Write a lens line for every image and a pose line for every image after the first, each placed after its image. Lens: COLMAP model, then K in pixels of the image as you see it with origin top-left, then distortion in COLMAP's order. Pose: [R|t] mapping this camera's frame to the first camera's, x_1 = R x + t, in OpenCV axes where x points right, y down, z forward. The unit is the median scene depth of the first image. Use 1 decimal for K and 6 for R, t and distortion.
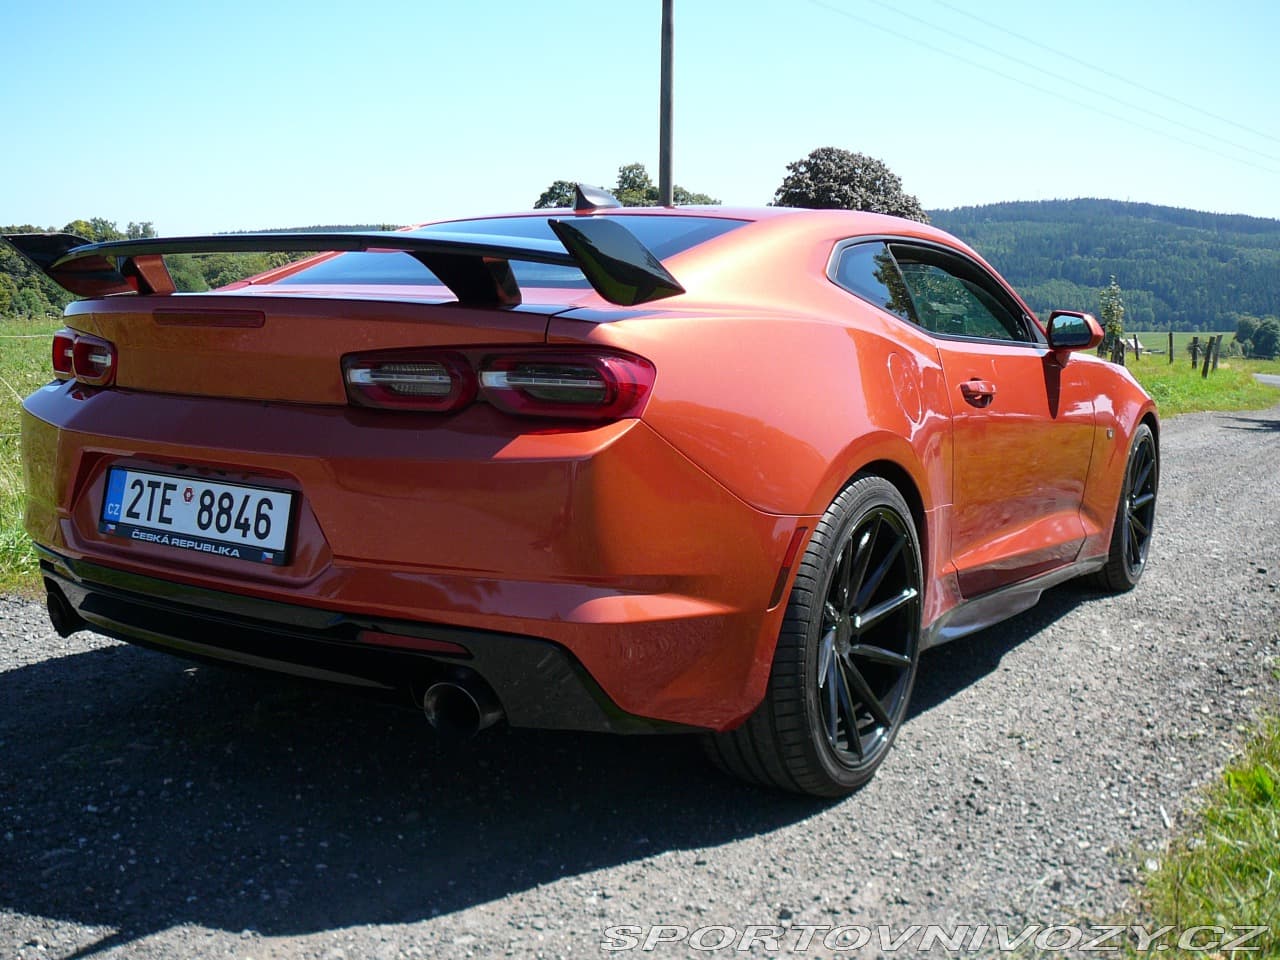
lens RADIAL K [[1400.1, 0, 640.0], [0, 1400.1, 480.0], [0, 0, 1]] dist [0.011888, 0.017556]
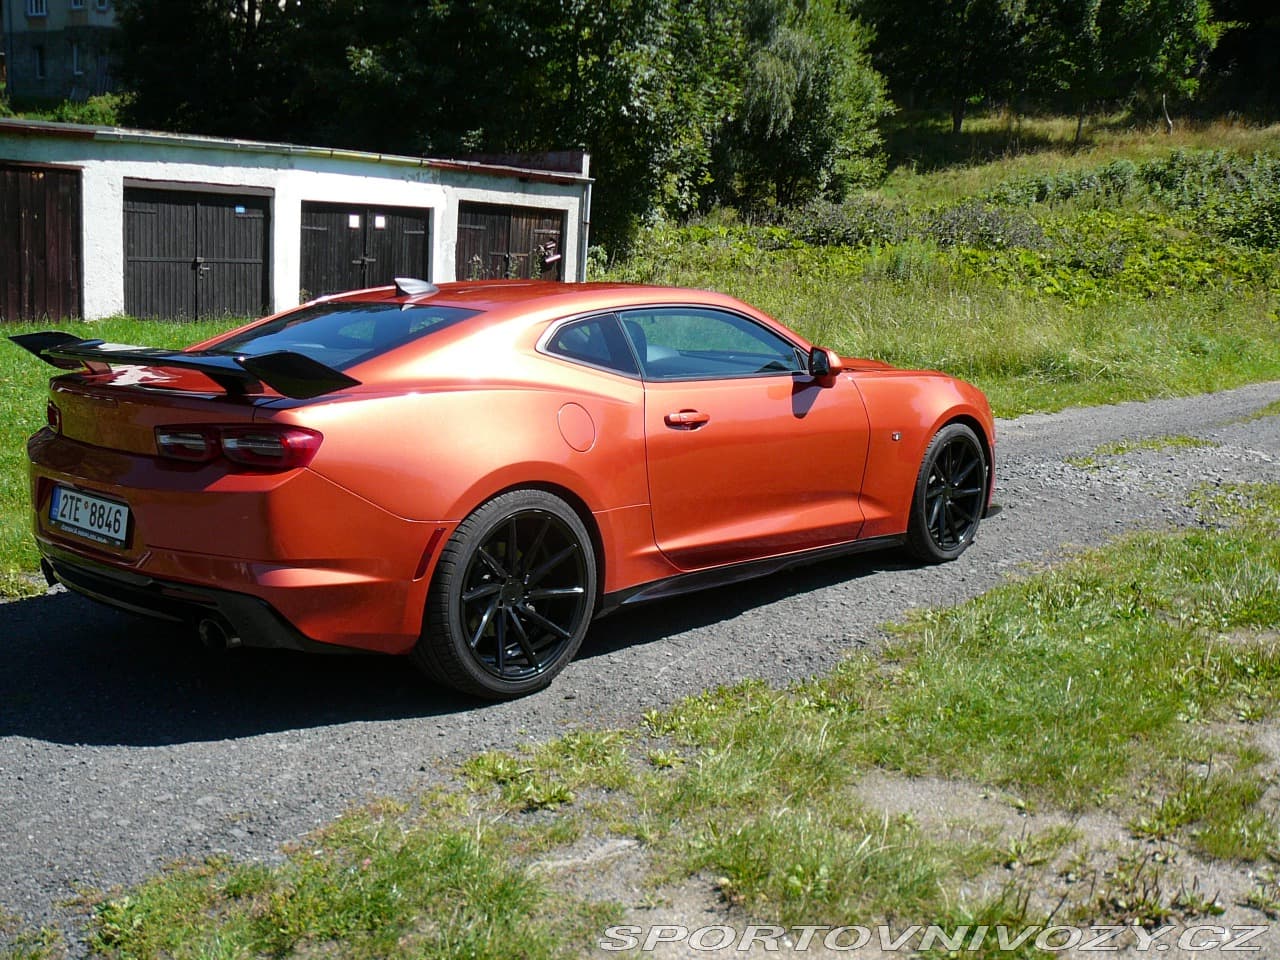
lens RADIAL K [[1400.1, 0, 640.0], [0, 1400.1, 480.0], [0, 0, 1]] dist [0.011888, 0.017556]
pose [[0.984304, 0.007317, -0.176328, 0.649892], [0.000427, 0.999038, 0.043842, -0.096111], [0.176479, -0.043229, 0.983355, -0.560527]]
